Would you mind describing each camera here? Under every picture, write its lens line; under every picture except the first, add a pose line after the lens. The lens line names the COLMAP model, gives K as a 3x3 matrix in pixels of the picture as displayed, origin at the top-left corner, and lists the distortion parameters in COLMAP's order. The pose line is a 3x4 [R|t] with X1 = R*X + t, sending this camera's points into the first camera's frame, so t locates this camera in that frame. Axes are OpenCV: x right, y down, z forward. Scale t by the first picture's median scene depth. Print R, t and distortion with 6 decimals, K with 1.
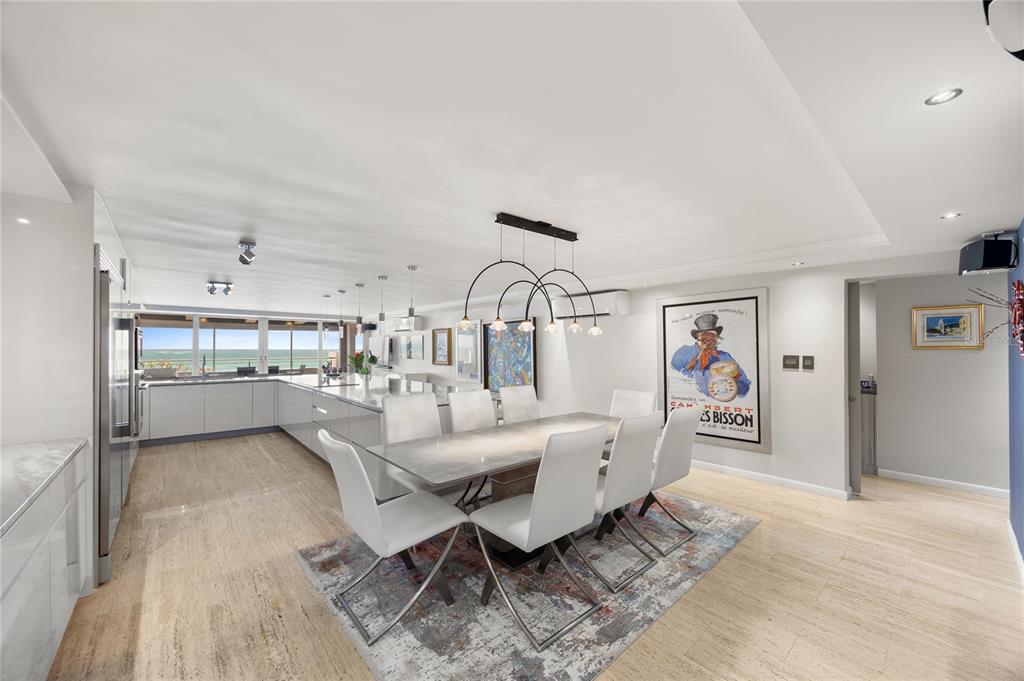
lens RADIAL K [[387.9, 0, 515.0], [0, 387.9, 346.7], [0, 0, 1]] dist [-0.006401, 0.000250]
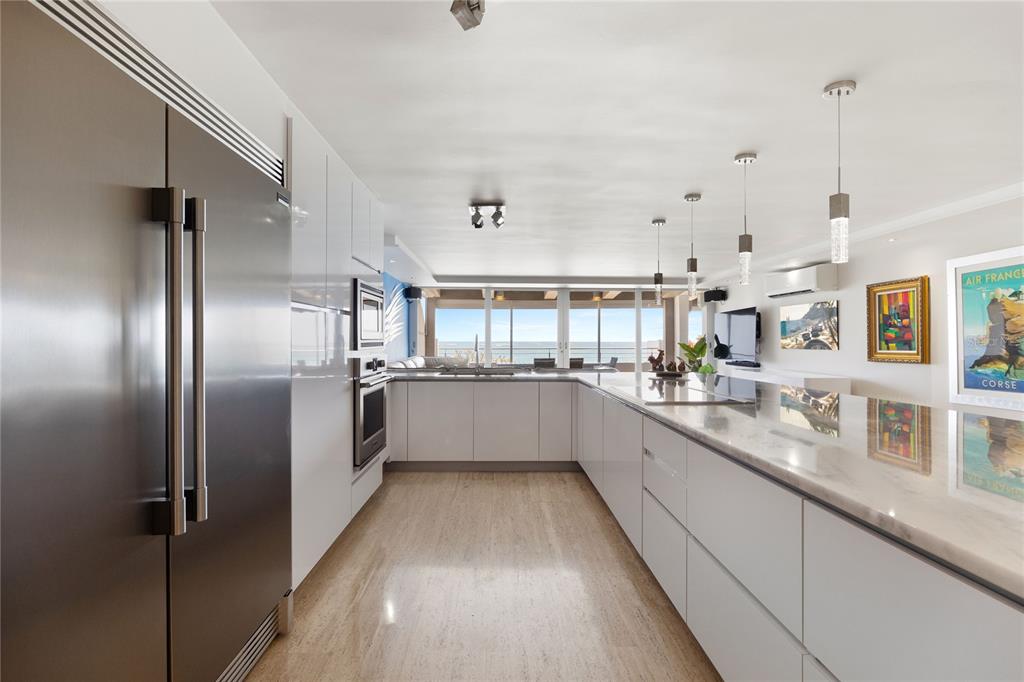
lens RADIAL K [[517.6, 0, 514.8], [0, 517.6, 341.9], [0, 0, 1]] dist [-0.003063, 0.000080]
pose [[0.774070, 0.003700, -0.633089, -0.138931], [0.000433, 0.999980, 0.006374, 0.017673], [0.633099, -0.005208, 0.774053, 0.243095]]
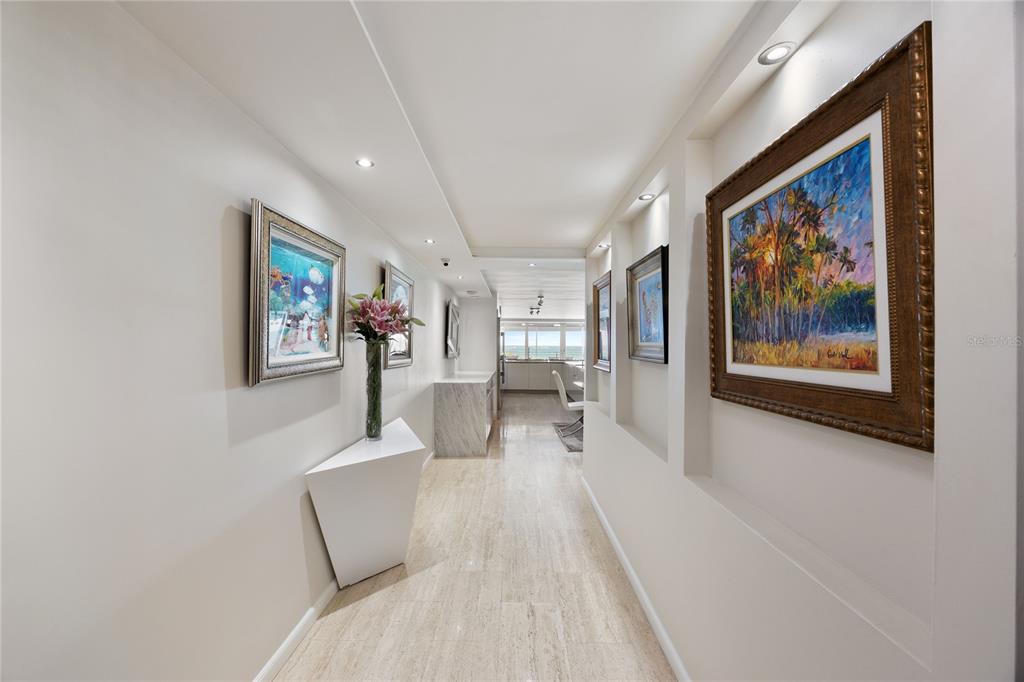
lens RADIAL K [[425.7, 0, 509.2], [0, 425.7, 346.1], [0, 0, 1]] dist [-0.007925, -0.000136]
pose [[0.737806, 0.002155, -0.675009, 0.296776], [0.002601, 0.999978, 0.006036, 0.001673], [0.675008, -0.006209, 0.737785, -0.335059]]
